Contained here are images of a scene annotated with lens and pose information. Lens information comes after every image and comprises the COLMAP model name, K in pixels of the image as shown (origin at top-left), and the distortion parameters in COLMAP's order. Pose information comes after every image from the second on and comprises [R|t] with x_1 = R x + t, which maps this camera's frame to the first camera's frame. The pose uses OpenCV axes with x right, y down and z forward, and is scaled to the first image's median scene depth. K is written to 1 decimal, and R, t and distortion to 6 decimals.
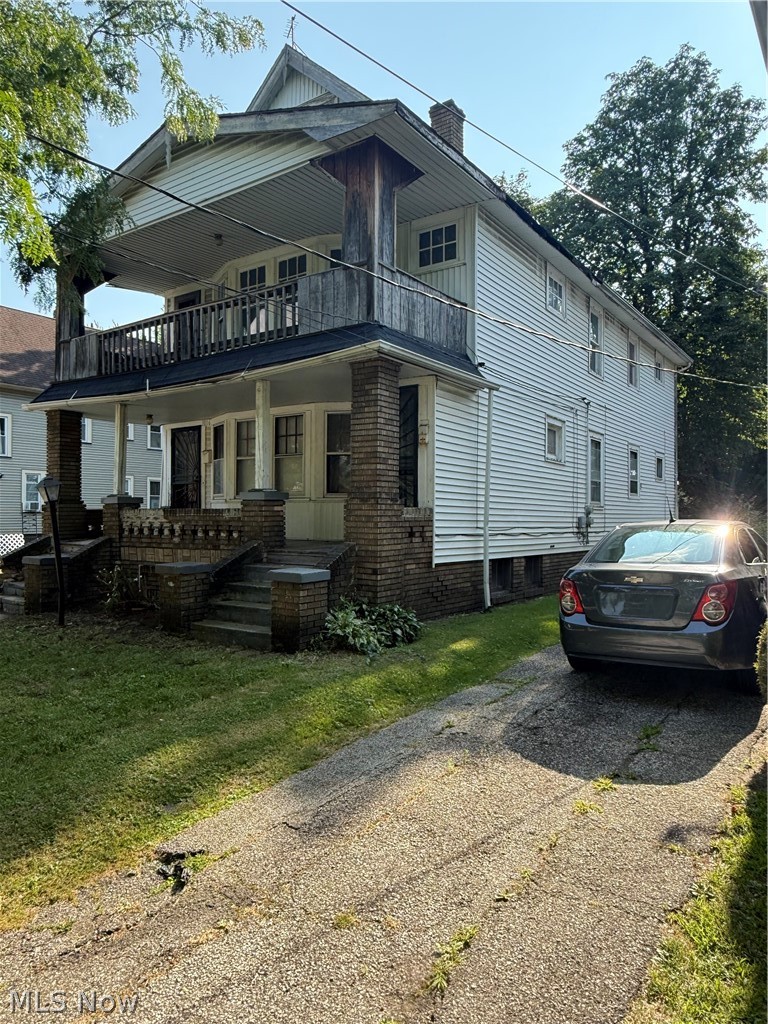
lens RADIAL K [[677.7, 0, 384.0], [0, 677.7, 512.0], [0, 0, 1]] dist [0.000288, -0.000742]
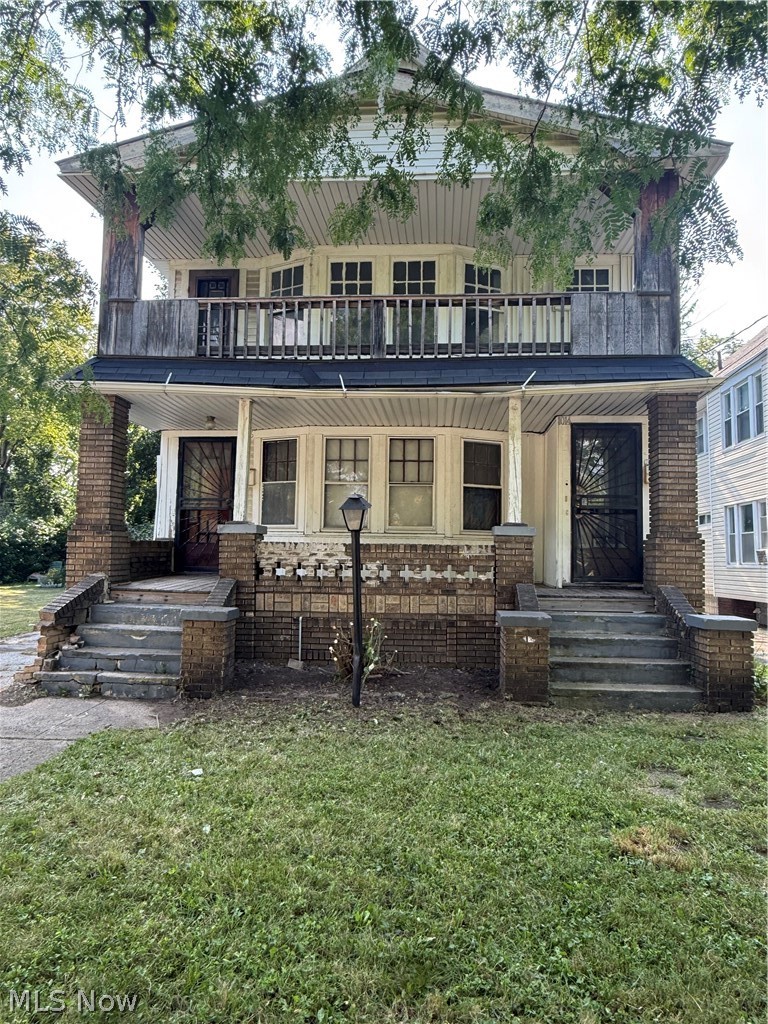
lens RADIAL K [[677.7, 0, 384.0], [0, 677.7, 512.0], [0, 0, 1]] dist [0.000288, -0.000742]
pose [[0.863208, 0.050009, 0.502366, -0.751760], [-0.019452, 0.997637, -0.065887, 0.011443], [-0.504474, 0.047102, 0.862141, 0.346221]]
